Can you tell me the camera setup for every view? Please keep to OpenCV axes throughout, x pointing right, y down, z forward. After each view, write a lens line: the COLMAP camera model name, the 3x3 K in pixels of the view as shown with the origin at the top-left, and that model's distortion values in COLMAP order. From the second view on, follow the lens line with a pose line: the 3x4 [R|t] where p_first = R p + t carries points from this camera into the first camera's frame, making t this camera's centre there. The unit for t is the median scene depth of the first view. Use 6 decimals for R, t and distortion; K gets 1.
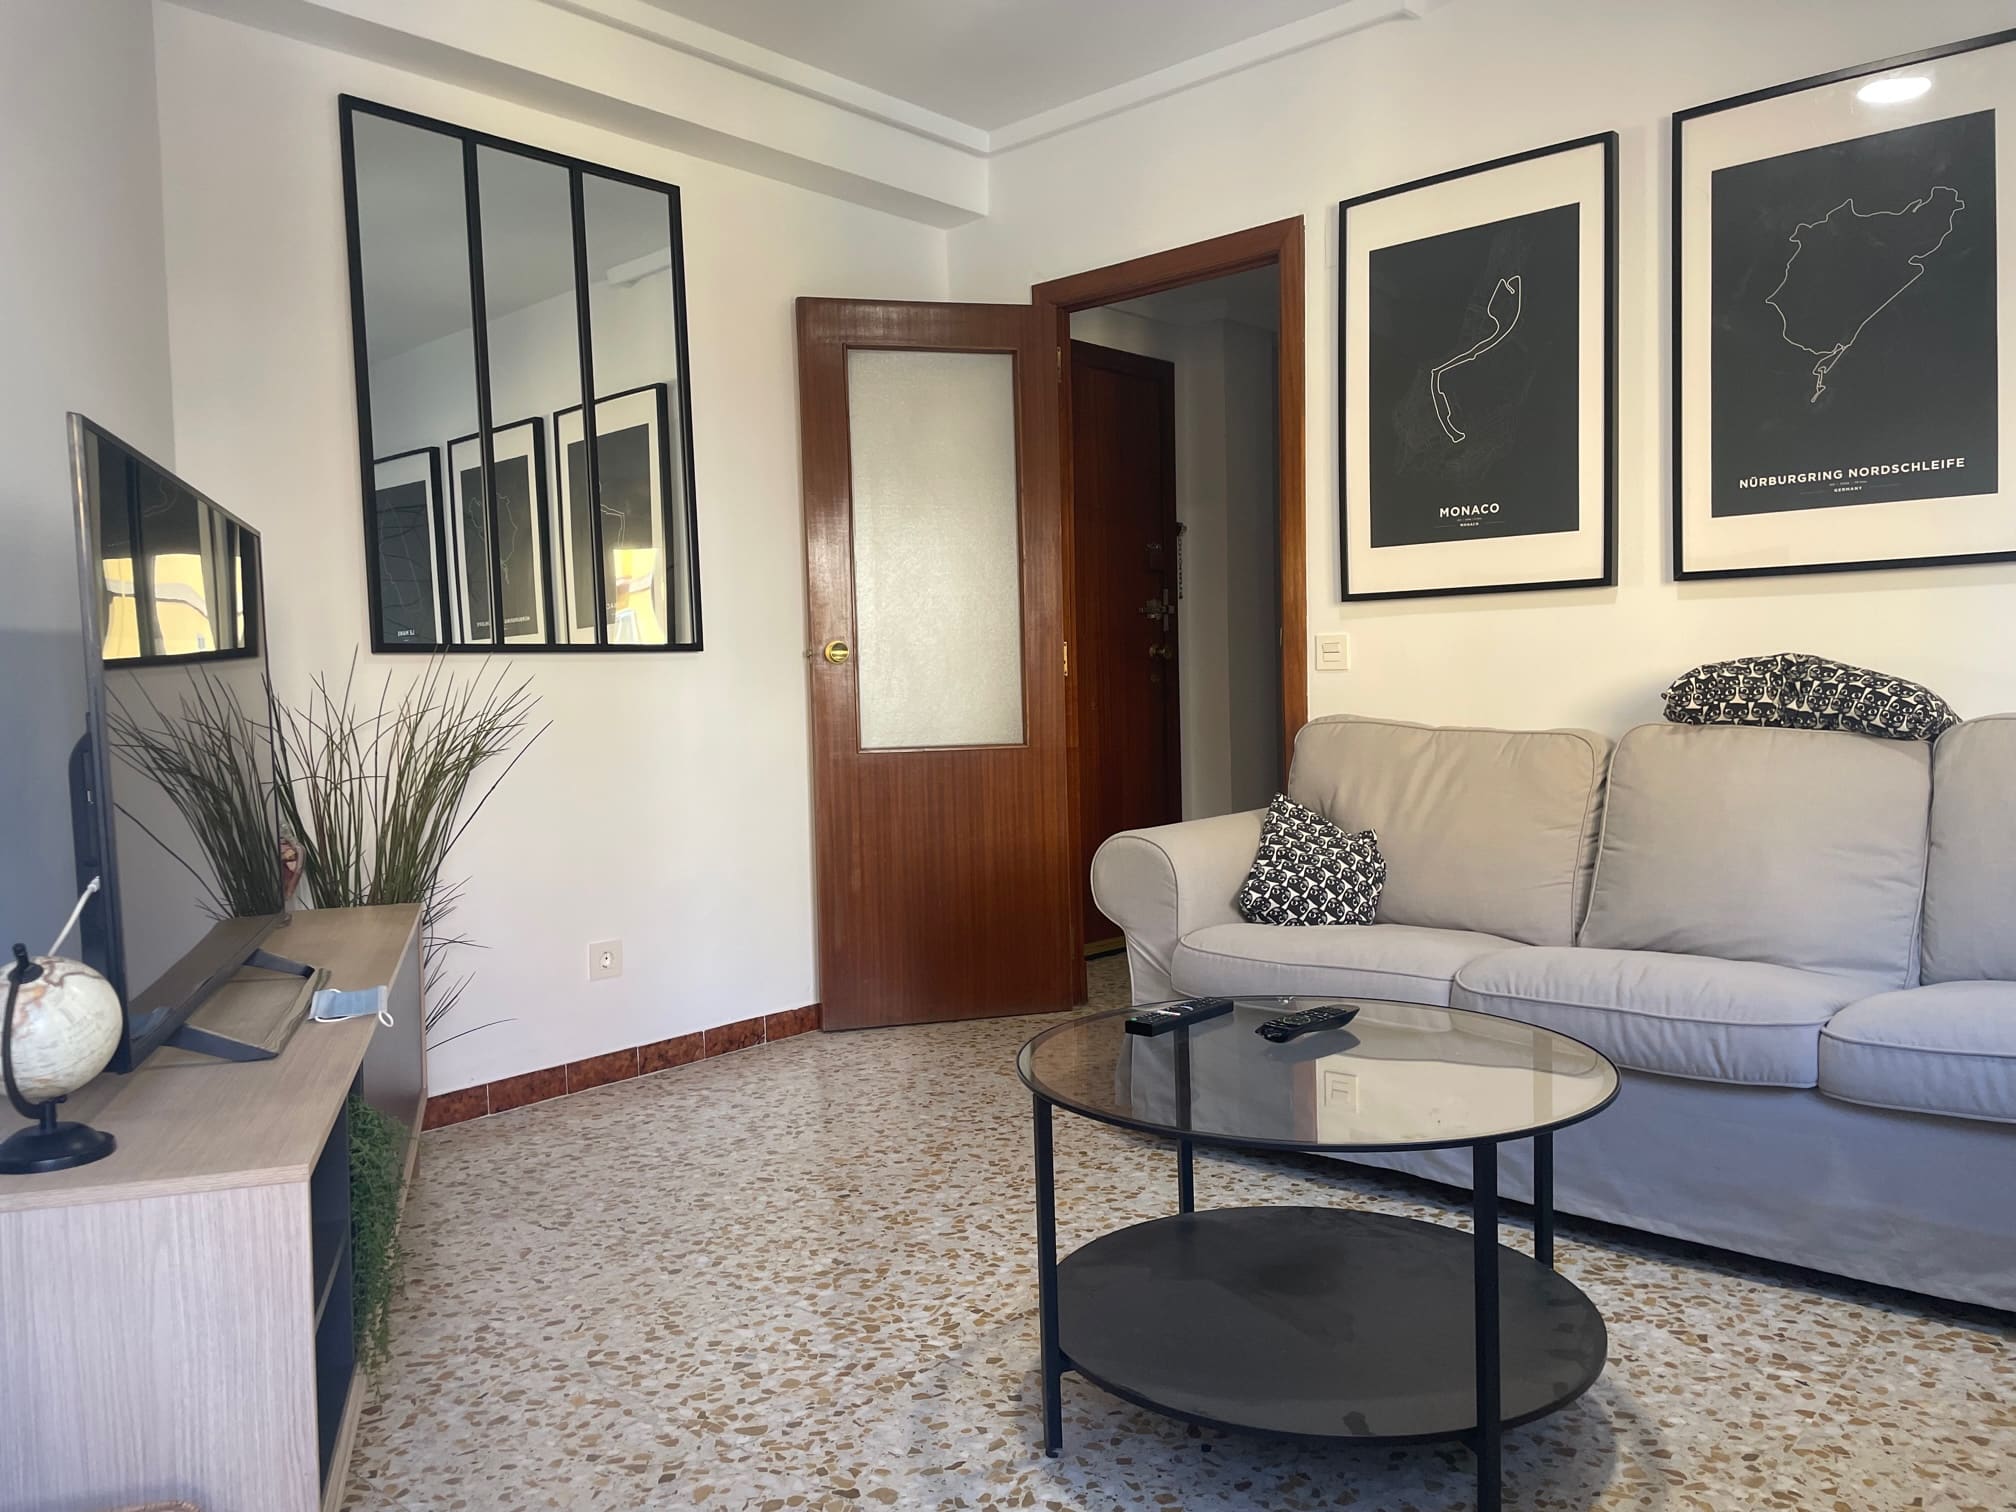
lens RADIAL K [[1524.9, 0, 997.6], [0, 1524.9, 750.8], [0, 0, 1]] dist [0.091580, -0.112348]
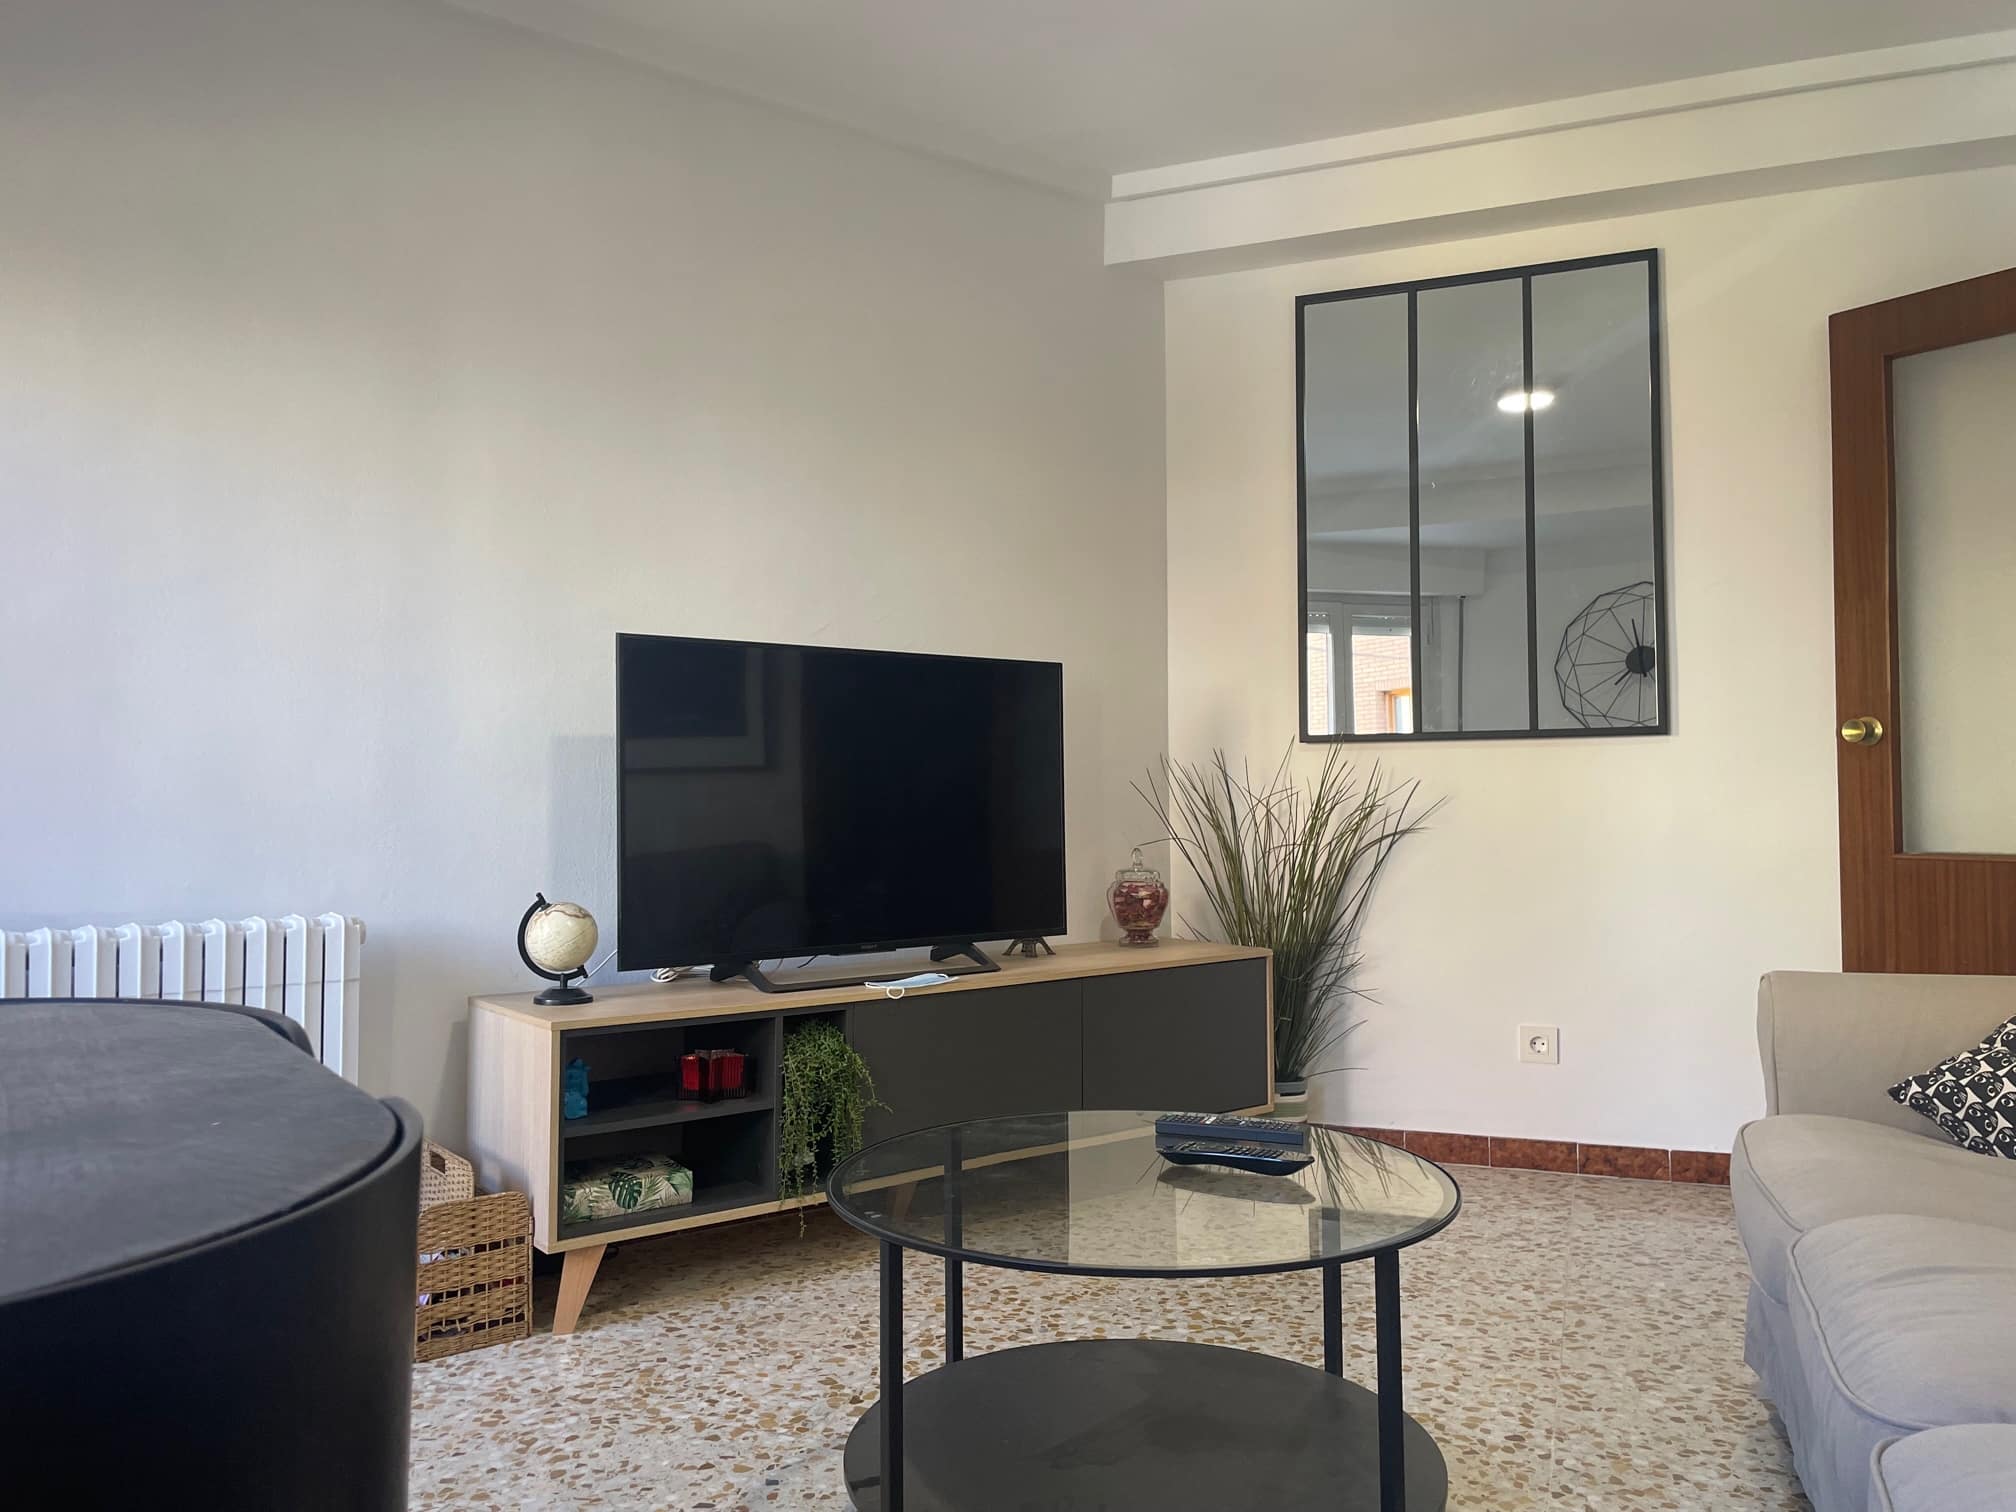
lens RADIAL K [[1524.9, 0, 997.6], [0, 1524.9, 750.8], [0, 0, 1]] dist [0.091580, -0.112348]
pose [[0.350803, -0.000931, -0.936449, 0.838715], [-0.044207, 0.998868, -0.017553, -0.032562], [0.935405, 0.047555, 0.350365, 0.459889]]
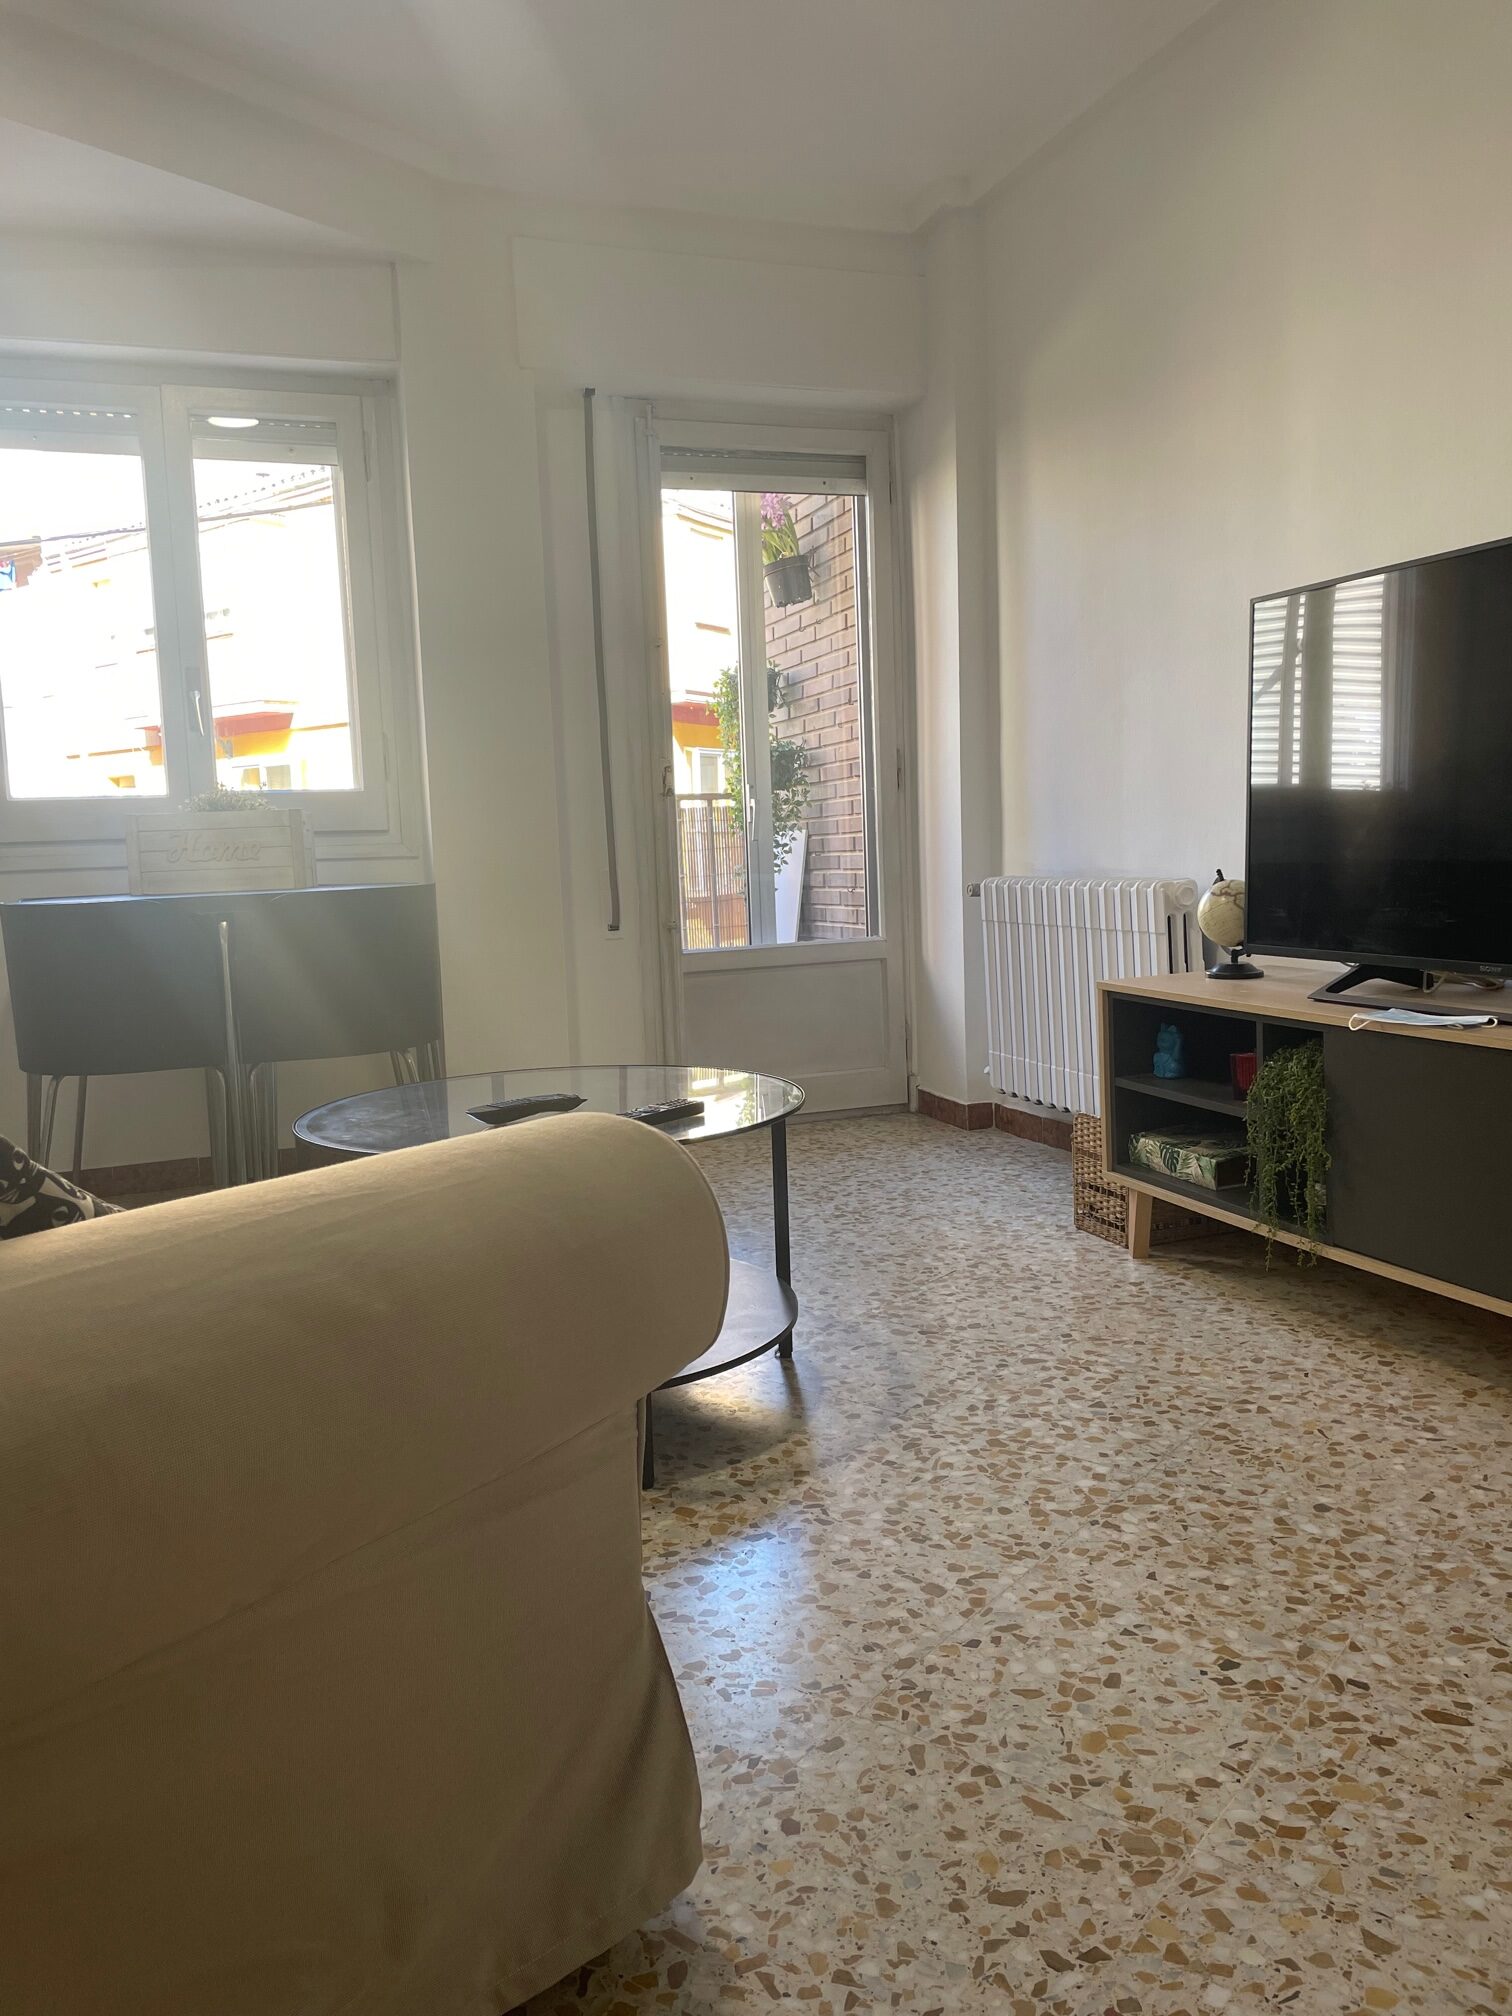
lens RADIAL K [[1524.9, 0, 756.0], [0, 1524.9, 1008.0], [0, 0, 1]] dist [0.091580, -0.112348]
pose [[-0.995296, 0.073746, -0.062836, 0.092380], [0.063112, 0.985576, 0.157028, -0.034590], [0.073509, 0.152323, -0.985593, 1.697775]]
